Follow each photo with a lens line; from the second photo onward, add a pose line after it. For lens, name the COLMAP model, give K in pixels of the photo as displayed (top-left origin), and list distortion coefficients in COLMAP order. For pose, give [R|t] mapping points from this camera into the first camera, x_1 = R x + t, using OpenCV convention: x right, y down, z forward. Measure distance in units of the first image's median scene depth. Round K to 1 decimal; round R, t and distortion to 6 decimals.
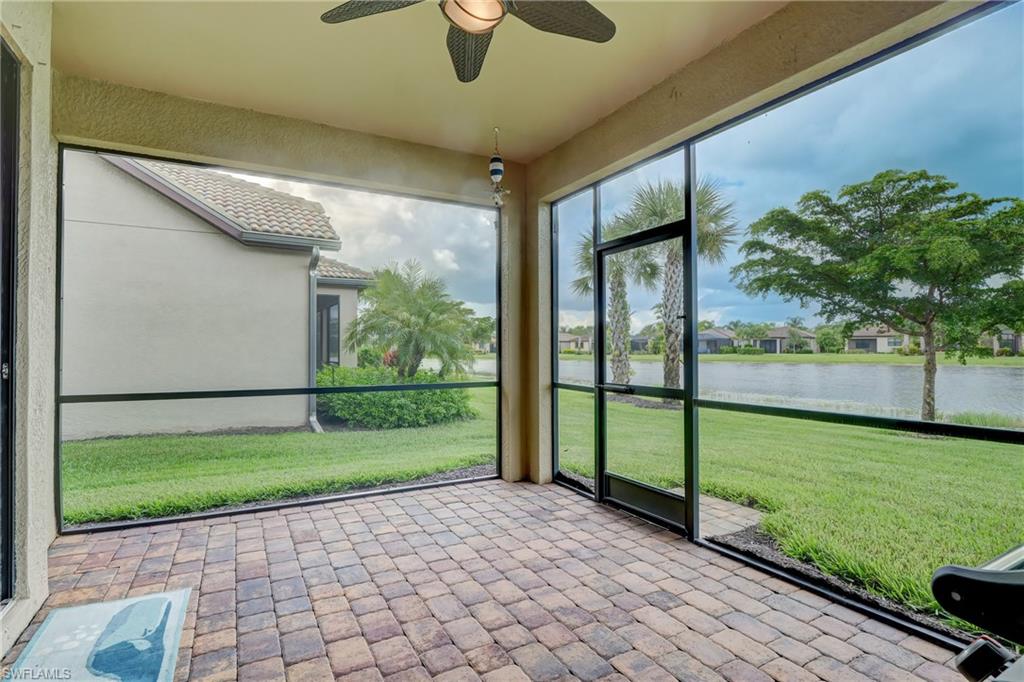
lens RADIAL K [[503.4, 0, 506.5], [0, 503.4, 338.4], [0, 0, 1]] dist [-0.008903, -0.002625]
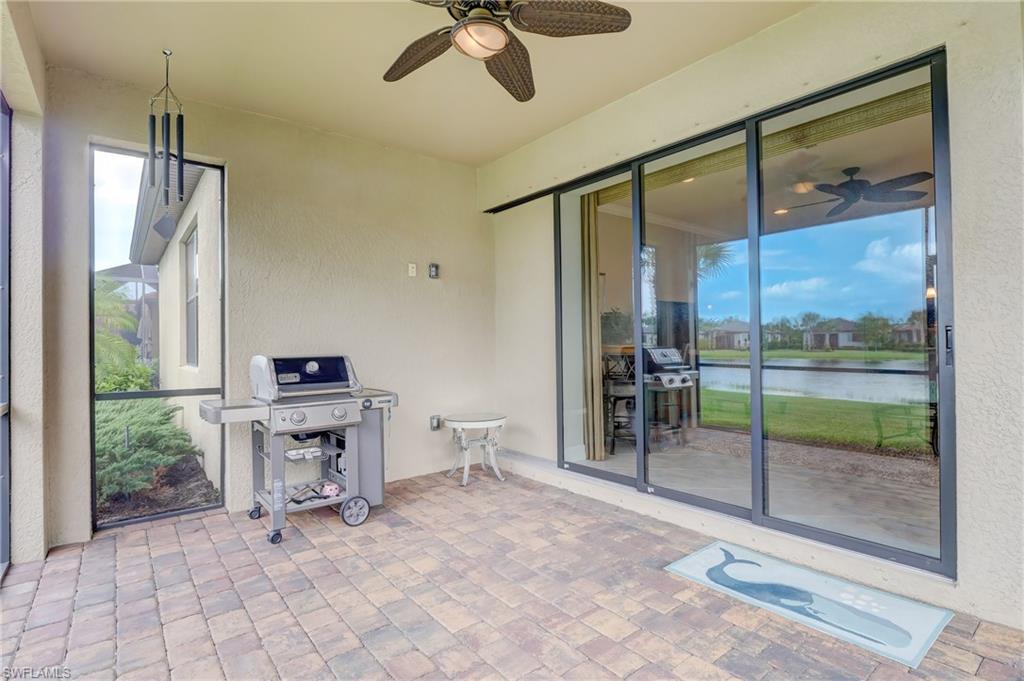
lens RADIAL K [[503.4, 0, 504.6], [0, 503.4, 344.8], [0, 0, 1]] dist [-0.008903, -0.002625]
pose [[-0.987495, 0.012293, -0.157170, 0.036592], [0.014887, 0.999771, -0.015342, 0.027943], [0.156945, -0.017490, -0.987452, 1.120077]]
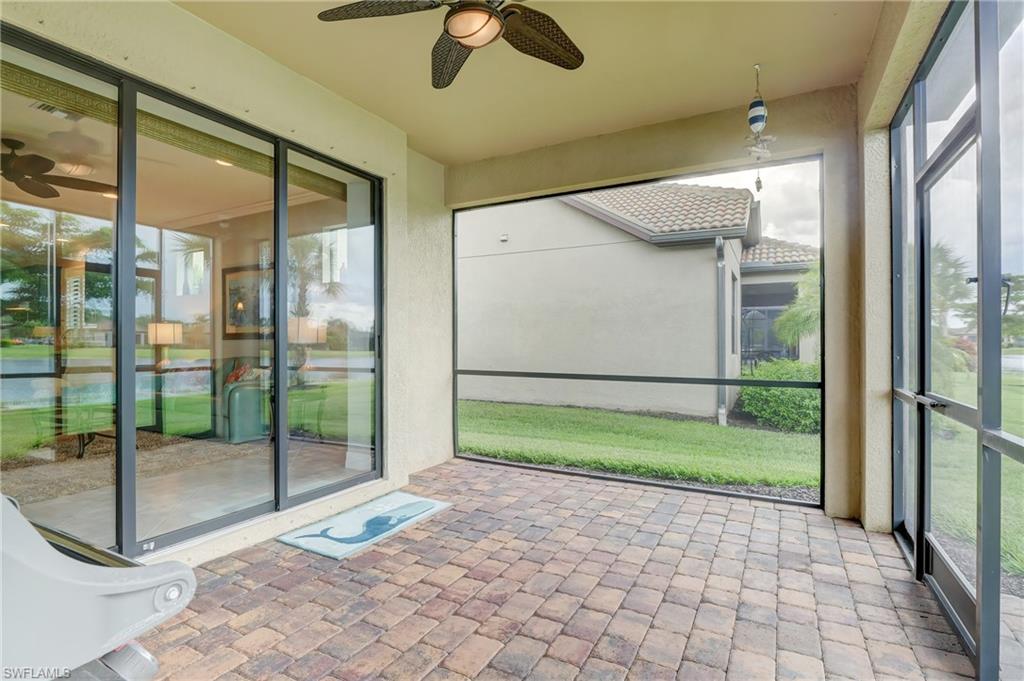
lens RADIAL K [[503.4, 0, 511.6], [0, 503.4, 339.8], [0, 0, 1]] dist [-0.008903, -0.002625]
pose [[0.540470, -0.002229, -0.841361, 0.479618], [0.016972, 0.999822, 0.008254, 0.008841], [0.841192, -0.018741, 0.540411, 0.250929]]
